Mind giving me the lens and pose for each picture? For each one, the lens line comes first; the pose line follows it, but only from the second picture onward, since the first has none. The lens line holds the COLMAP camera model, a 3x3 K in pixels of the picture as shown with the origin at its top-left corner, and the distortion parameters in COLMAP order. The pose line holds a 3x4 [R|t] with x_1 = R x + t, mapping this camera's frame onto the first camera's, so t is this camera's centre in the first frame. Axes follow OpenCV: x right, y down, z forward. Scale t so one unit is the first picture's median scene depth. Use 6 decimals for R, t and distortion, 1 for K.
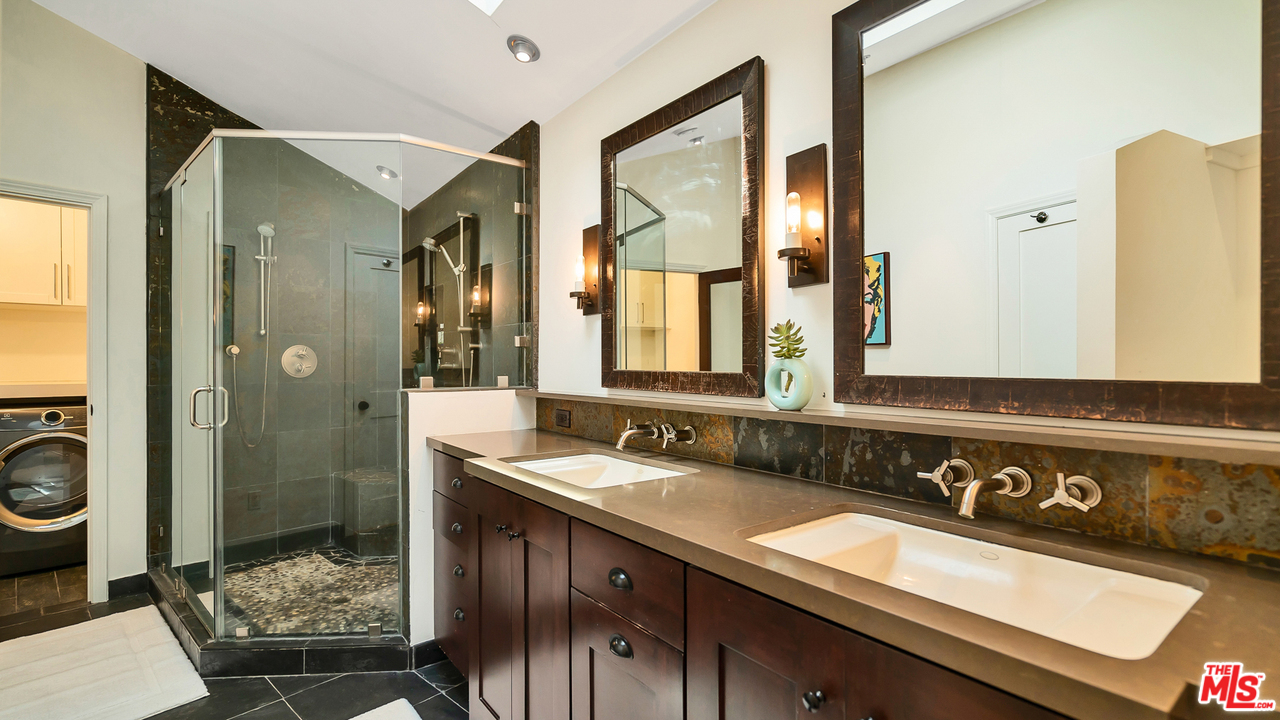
lens RADIAL K [[582.7, 0, 640.3], [0, 582.7, 362.0], [0, 0, 1]] dist [0.000642, 0.000099]
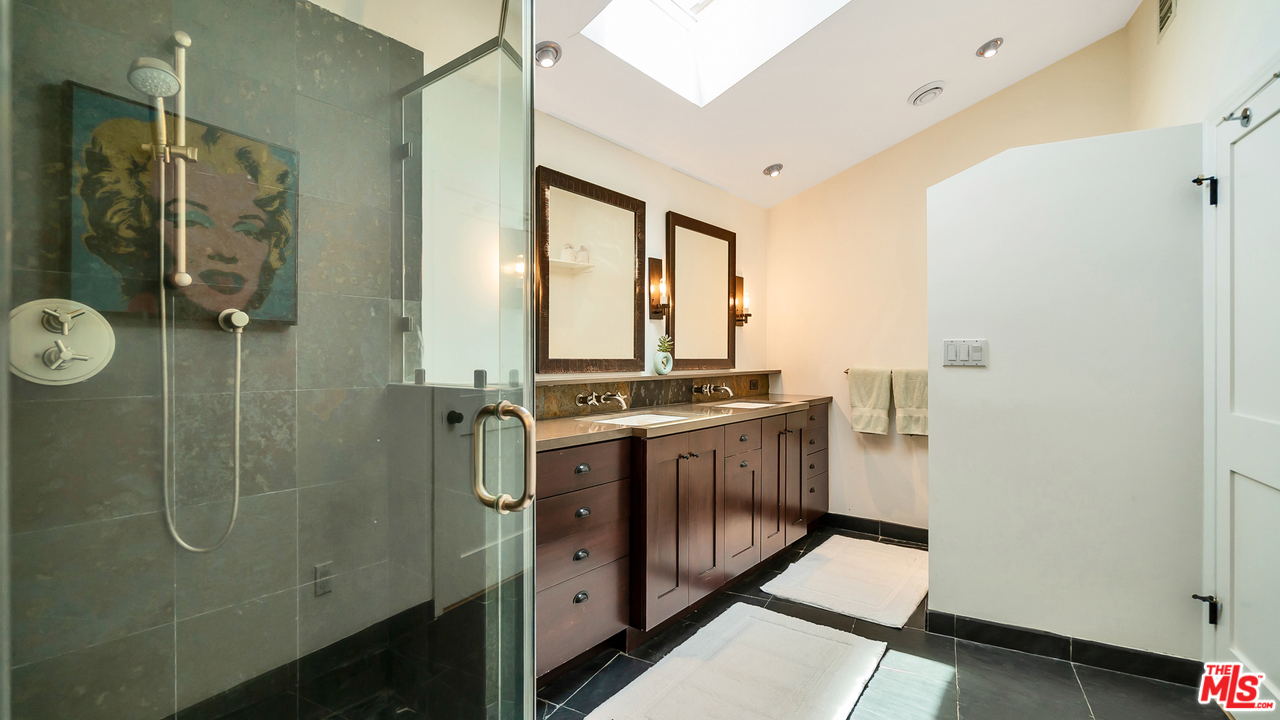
lens RADIAL K [[582.7, 0, 640.4], [0, 582.7, 358.6], [0, 0, 1]] dist [0.000642, 0.000099]
pose [[-0.243149, 0.000743, 0.969989, -1.696145], [-0.000254, 1.000000, -0.000830, 0.019716], [-0.969989, -0.000448, -0.243148, 1.457603]]
